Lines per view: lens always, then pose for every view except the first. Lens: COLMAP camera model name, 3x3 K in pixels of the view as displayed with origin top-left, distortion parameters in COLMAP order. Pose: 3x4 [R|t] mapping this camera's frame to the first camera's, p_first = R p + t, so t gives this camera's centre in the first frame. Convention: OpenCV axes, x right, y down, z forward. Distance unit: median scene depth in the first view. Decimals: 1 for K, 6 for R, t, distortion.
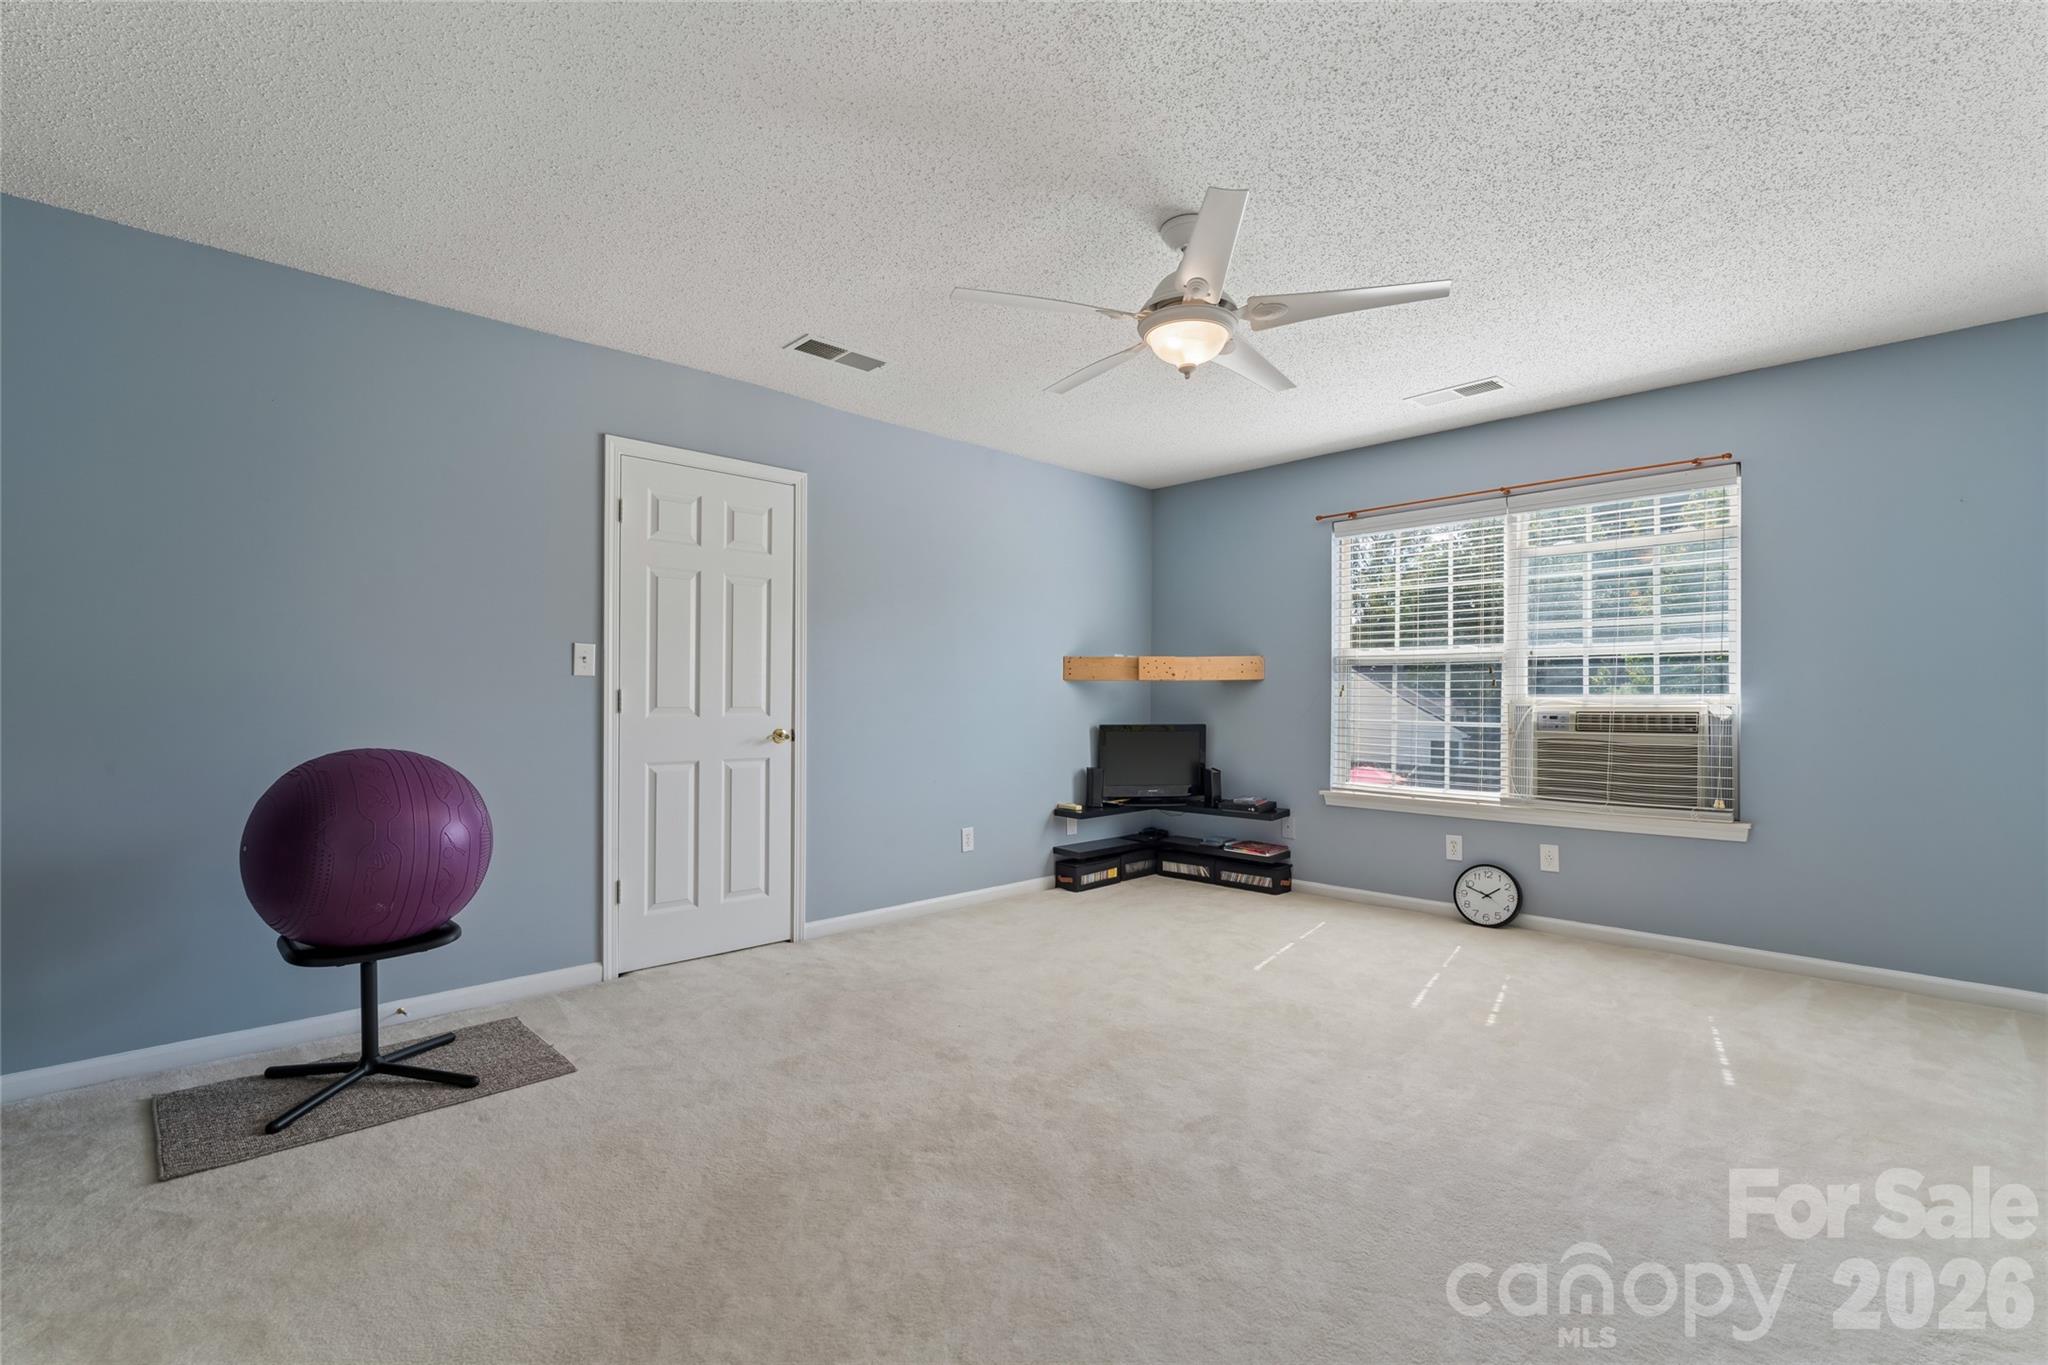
lens RADIAL K [[936.5, 0, 1023.6], [0, 936.5, 687.1], [0, 0, 1]] dist [-0.001246, 0.000304]
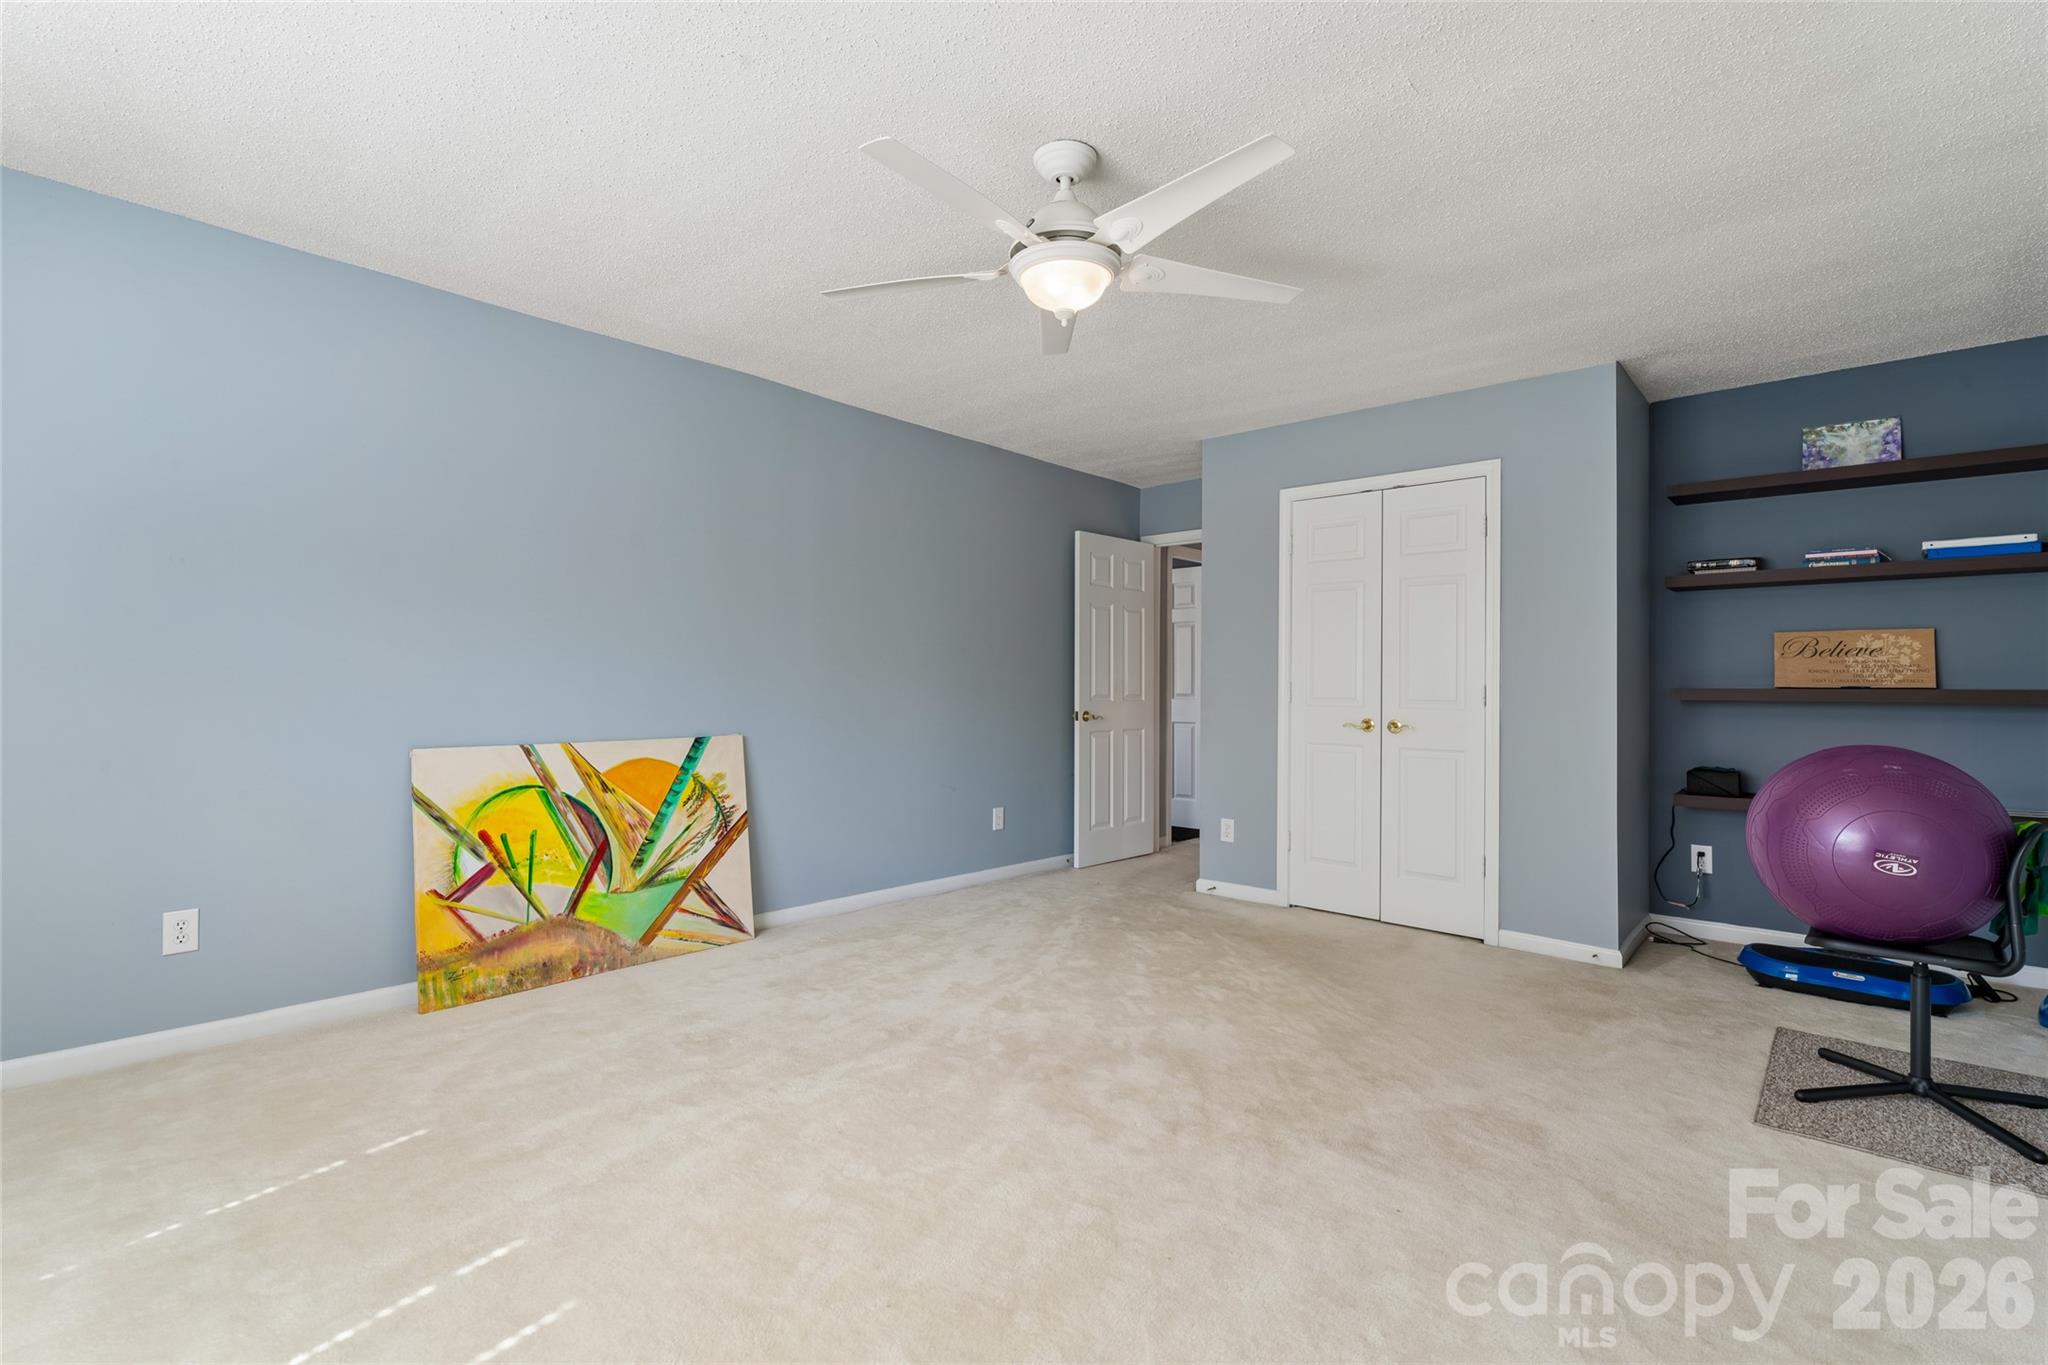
lens RADIAL K [[936.5, 0, 1015.3], [0, 936.5, 678.8], [0, 0, 1]] dist [-0.001246, 0.000304]
pose [[-0.998609, -0.013578, -0.050943, 0.196880], [-0.012707, 0.999768, -0.017398, 0.016037], [0.051168, -0.016726, -0.998550, 1.394846]]
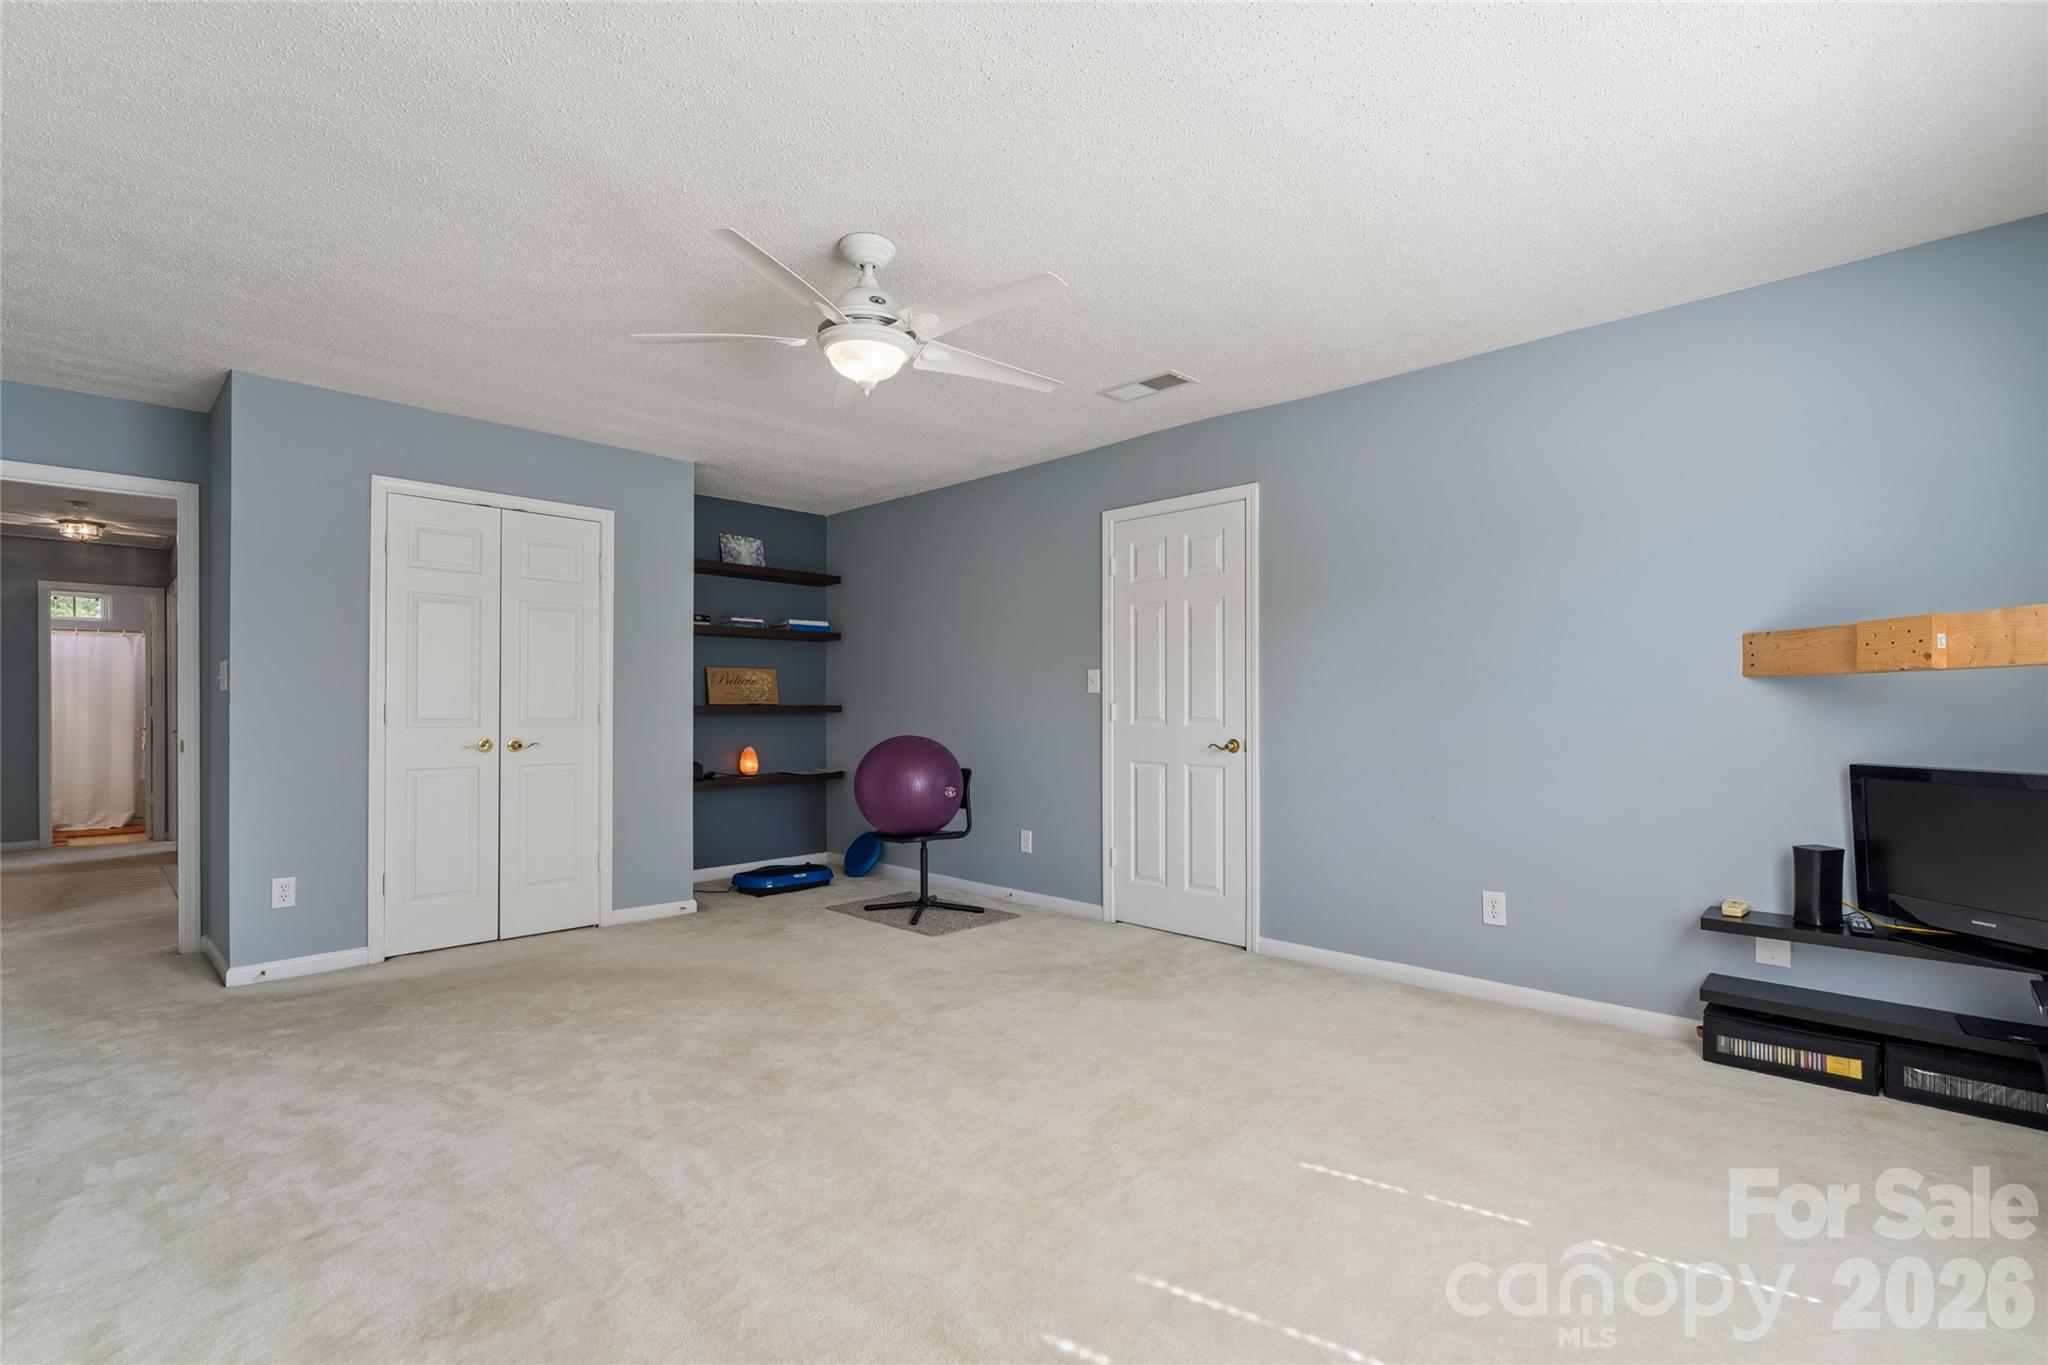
lens RADIAL K [[936.5, 0, 1013.2], [0, 936.5, 702.1], [0, 0, 1]] dist [-0.001246, 0.000304]
pose [[0.008807, -0.009686, -0.999914, 0.884281], [0.009972, 0.999904, -0.009599, 0.012591], [0.999911, -0.009887, 0.008902, 0.857054]]
